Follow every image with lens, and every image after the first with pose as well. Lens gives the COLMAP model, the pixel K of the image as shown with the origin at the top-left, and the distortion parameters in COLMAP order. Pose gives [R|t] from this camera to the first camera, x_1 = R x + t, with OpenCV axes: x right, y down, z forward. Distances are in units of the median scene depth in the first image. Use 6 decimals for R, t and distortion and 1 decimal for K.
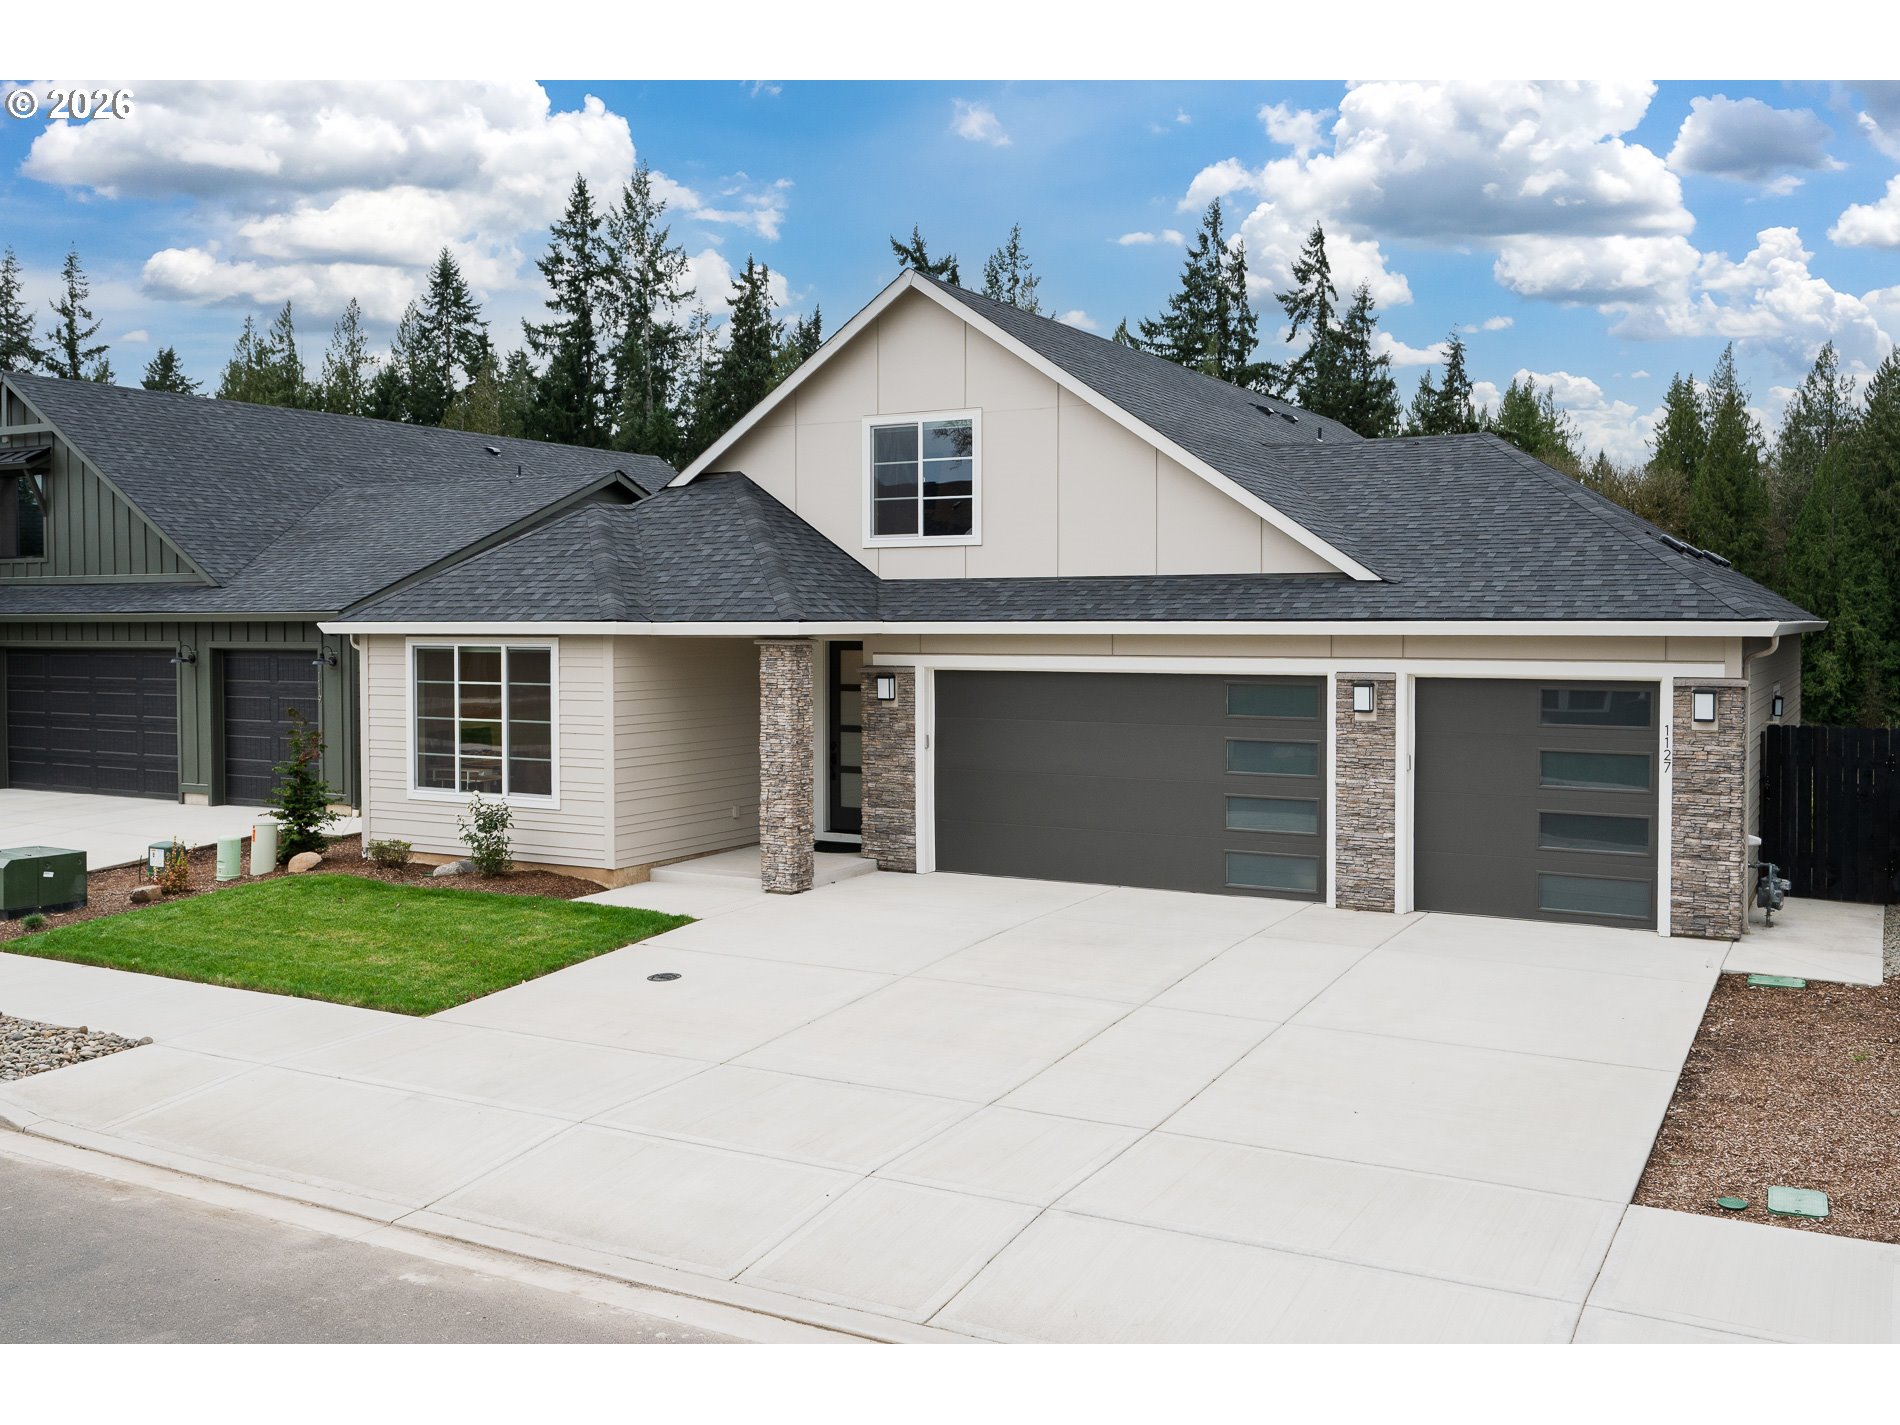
lens RADIAL K [[1669.6, 0, 949.0], [0, 1669.6, 626.0], [0, 0, 1]] dist [-0.001752, -0.001052]
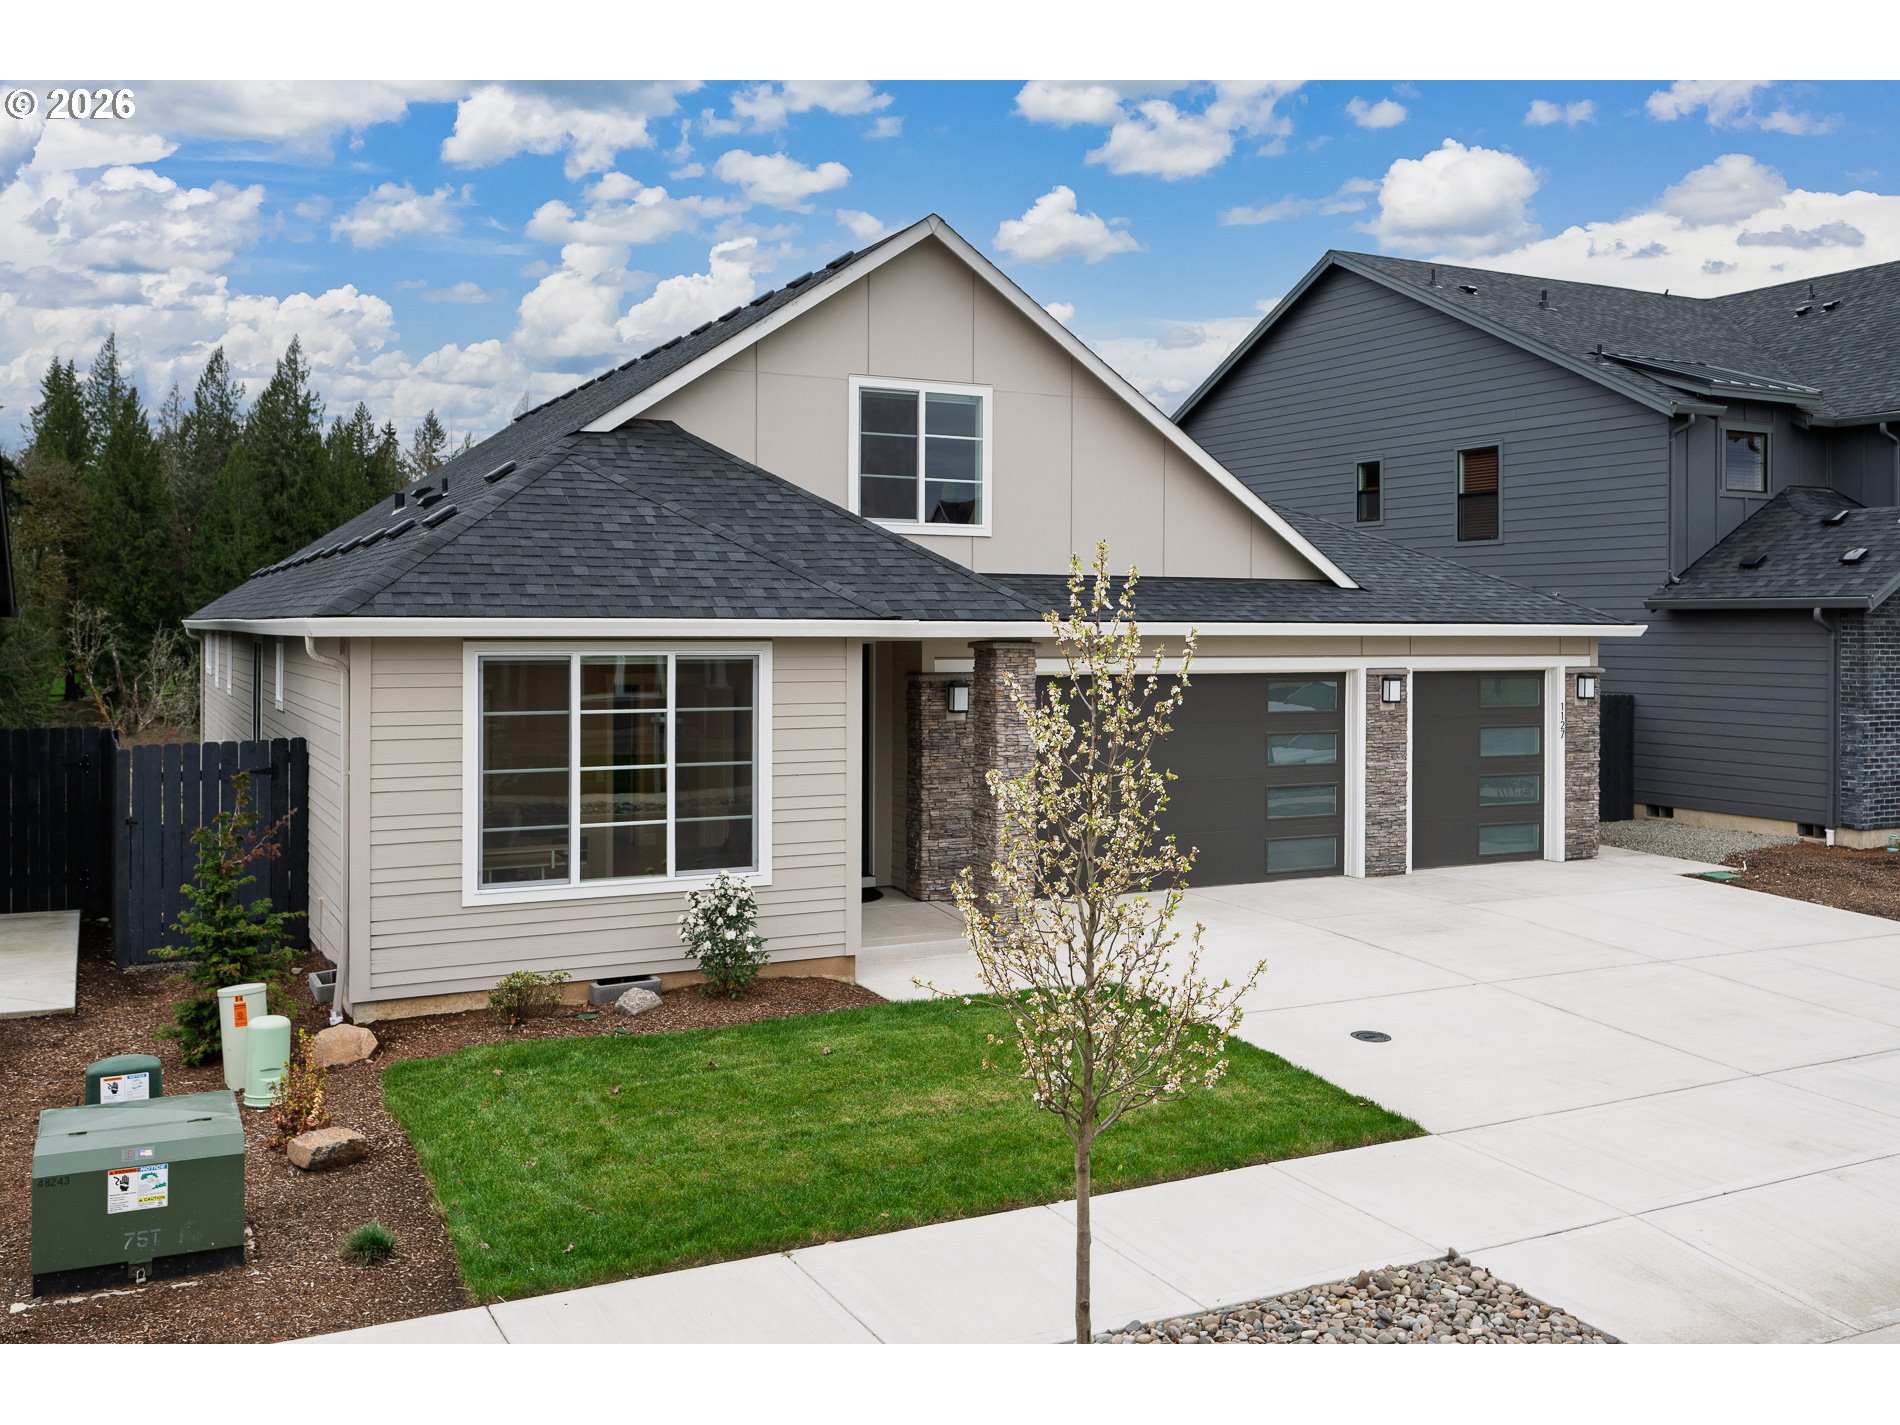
lens RADIAL K [[1669.6, 0, 949.0], [0, 1669.6, 626.0], [0, 0, 1]] dist [-0.001752, -0.001052]
pose [[0.561515, 0.002176, 0.827463, -0.700137], [-0.003558, 0.999994, -0.000215, 0.000028], [-0.827459, -0.002823, 0.561520, 0.485517]]
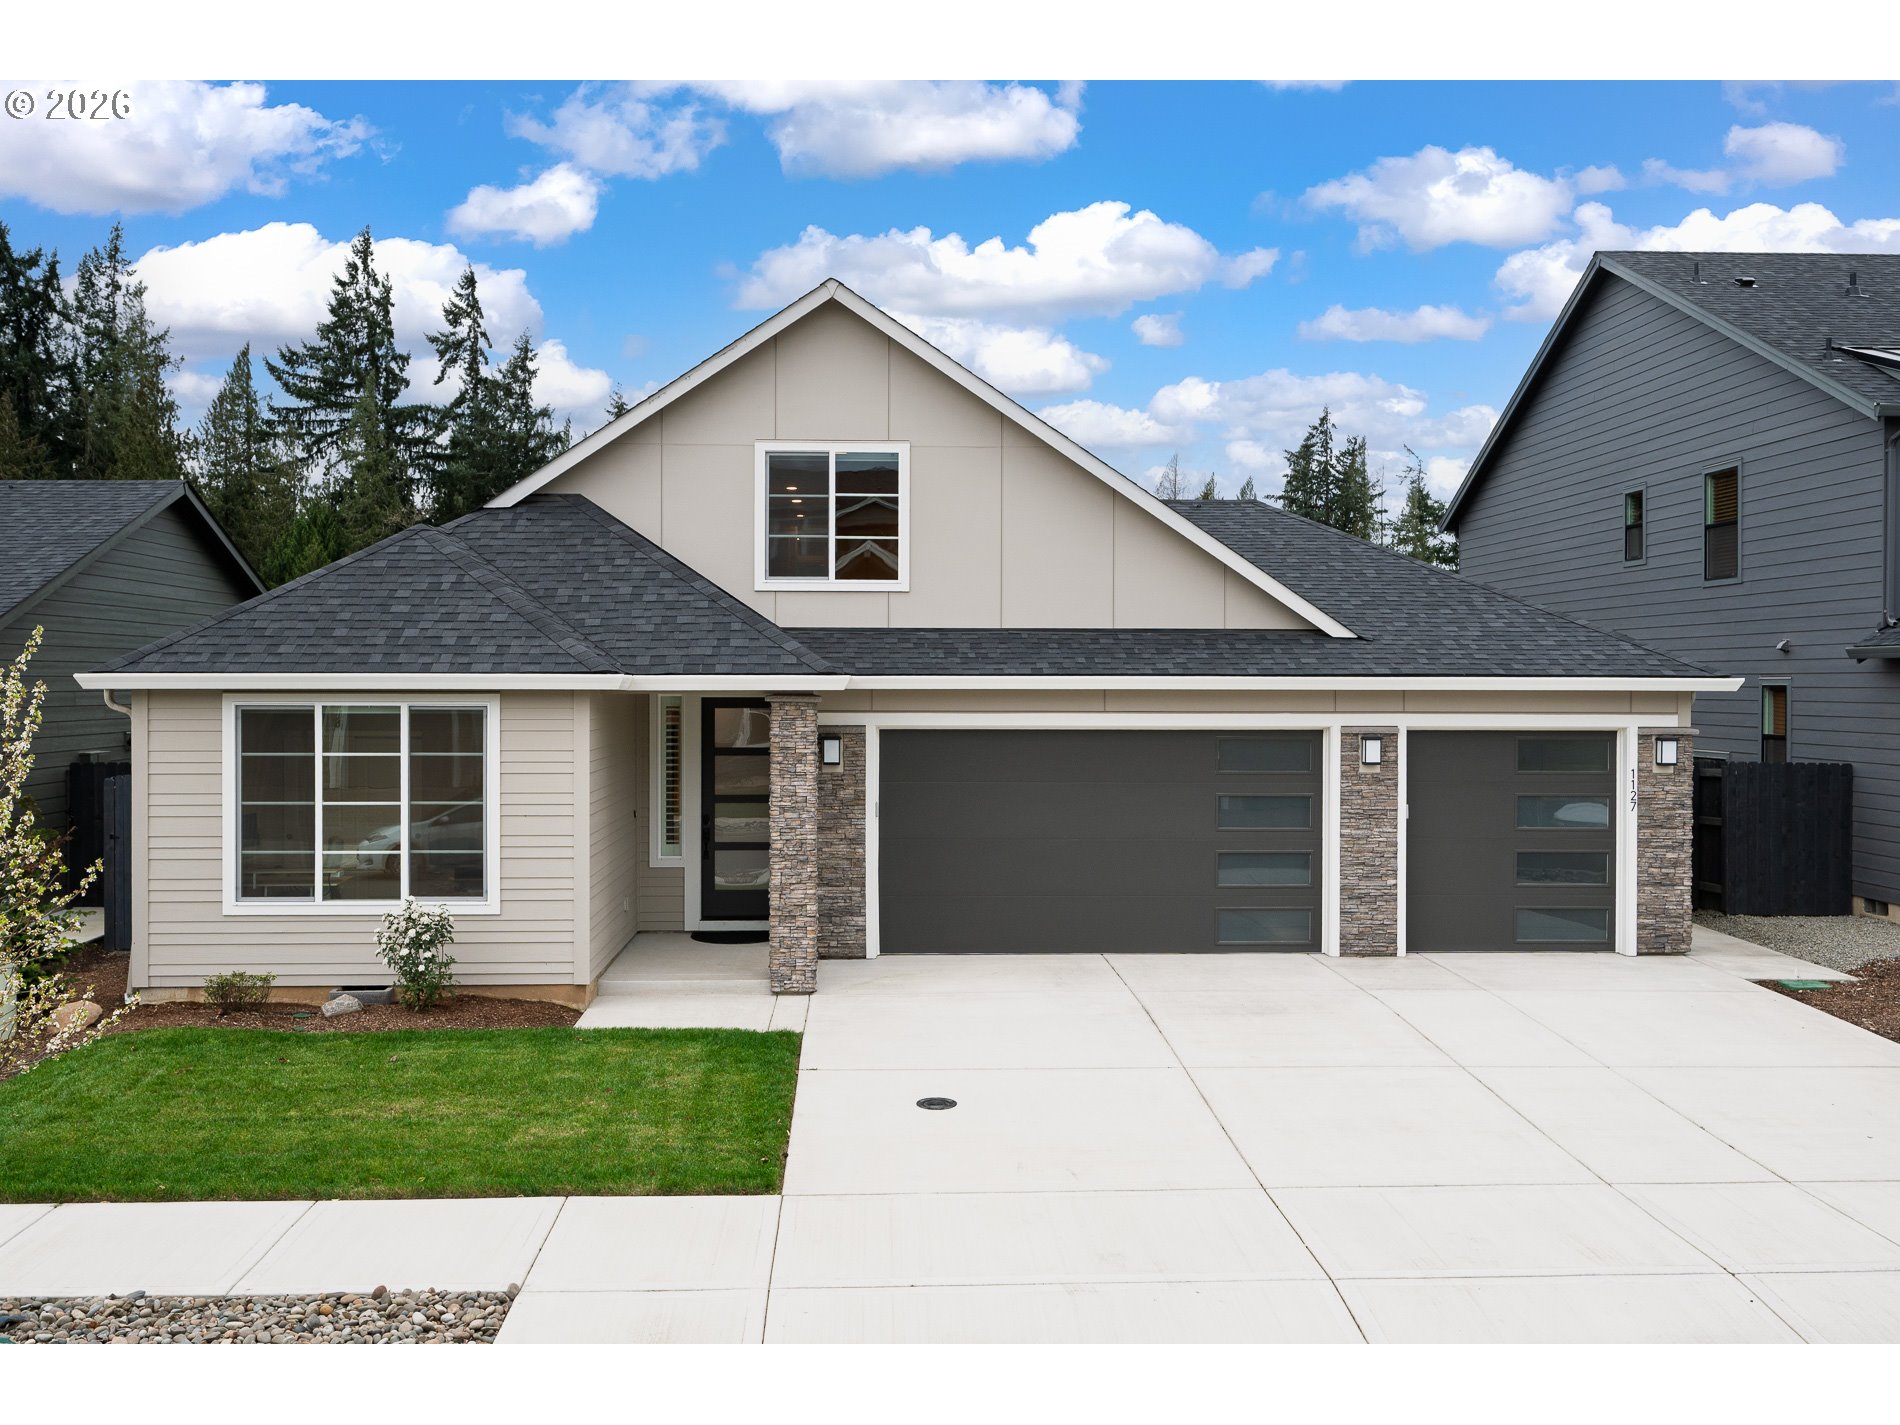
lens RADIAL K [[1681.6, 0, 919.9], [0, 1681.6, 681.6], [0, 0, 1]] dist [-0.005459, 0.000495]
pose [[0.856451, 0.001853, 0.516225, -0.424263], [-0.001935, 0.999998, -0.000380, 0.000855], [-0.516225, -0.000674, 0.856453, 0.201556]]
